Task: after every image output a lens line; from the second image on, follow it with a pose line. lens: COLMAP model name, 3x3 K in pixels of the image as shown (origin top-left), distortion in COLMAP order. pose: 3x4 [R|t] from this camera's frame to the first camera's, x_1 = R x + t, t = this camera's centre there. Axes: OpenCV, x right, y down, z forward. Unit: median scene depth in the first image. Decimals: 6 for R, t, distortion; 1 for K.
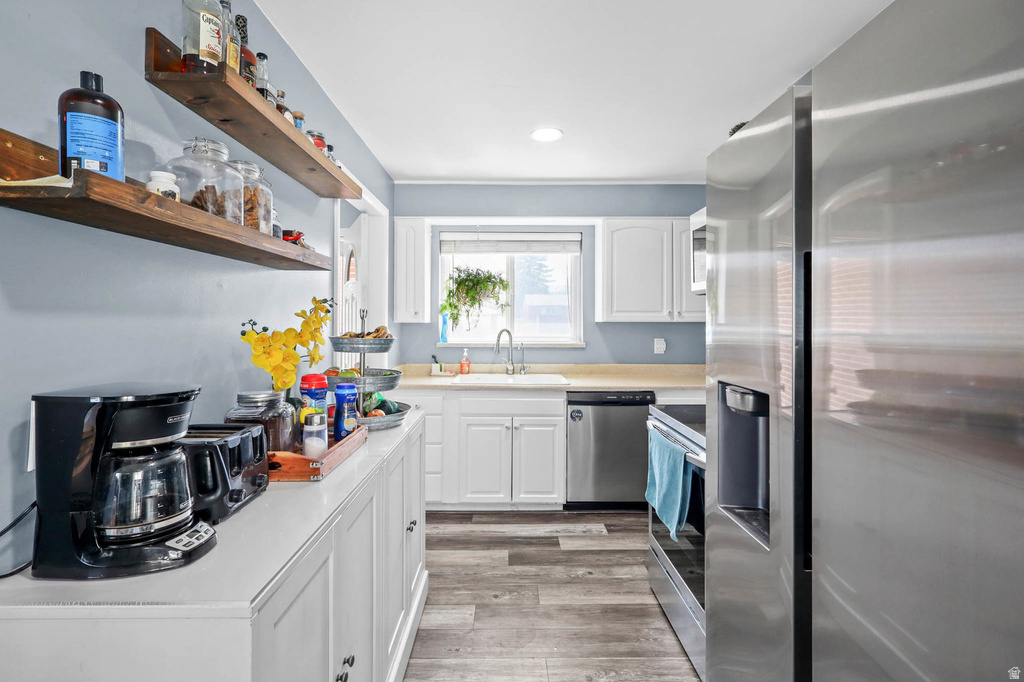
lens RADIAL K [[483.3, 0, 511.6], [0, 483.3, 325.6], [0, 0, 1]] dist [-0.003554, 0.001782]
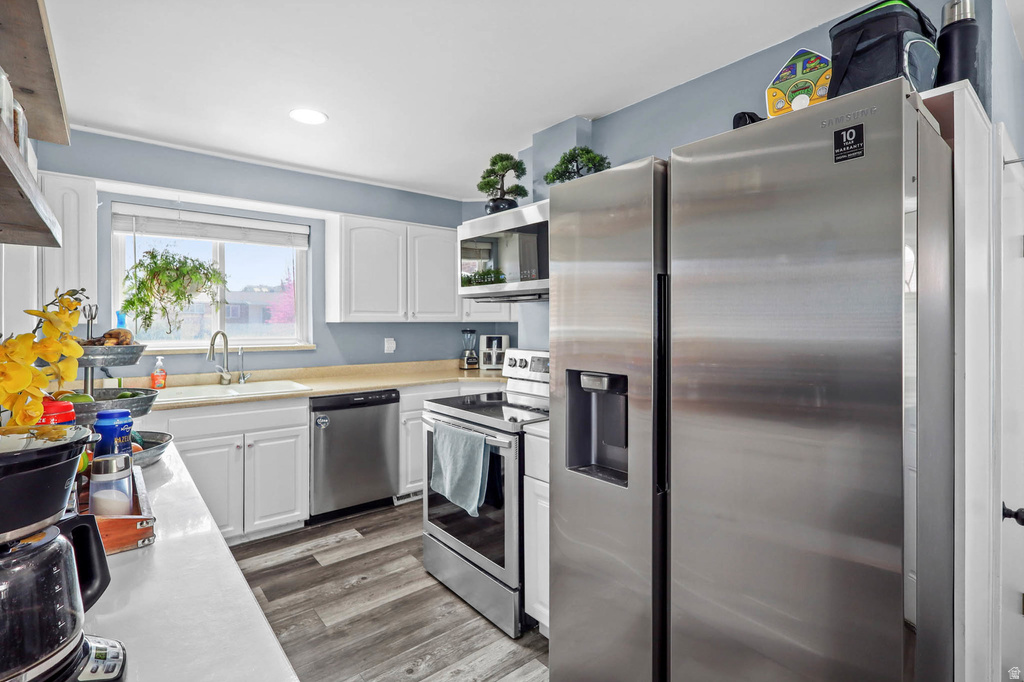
lens RADIAL K [[483.3, 0, 512.3], [0, 483.3, 331.4], [0, 0, 1]] dist [-0.003554, 0.001782]
pose [[0.776468, -0.013180, 0.630019, -0.191085], [0.005537, 0.999885, 0.014094, -0.001230], [-0.630132, -0.007455, 0.776452, 0.046203]]
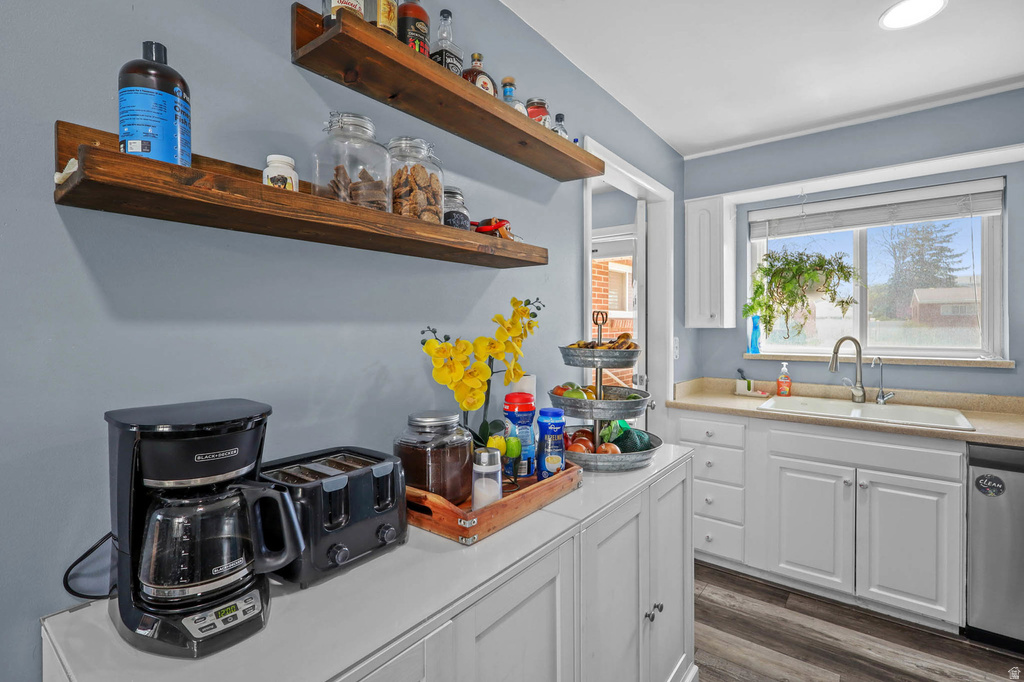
lens RADIAL K [[483.3, 0, 511.3], [0, 483.3, 331.3], [0, 0, 1]] dist [-0.003554, 0.001782]
pose [[0.784307, 0.000123, -0.620373, 0.048430], [0.000942, 0.999999, 0.001390, -0.002463], [0.620372, -0.001674, 0.784306, 0.207106]]
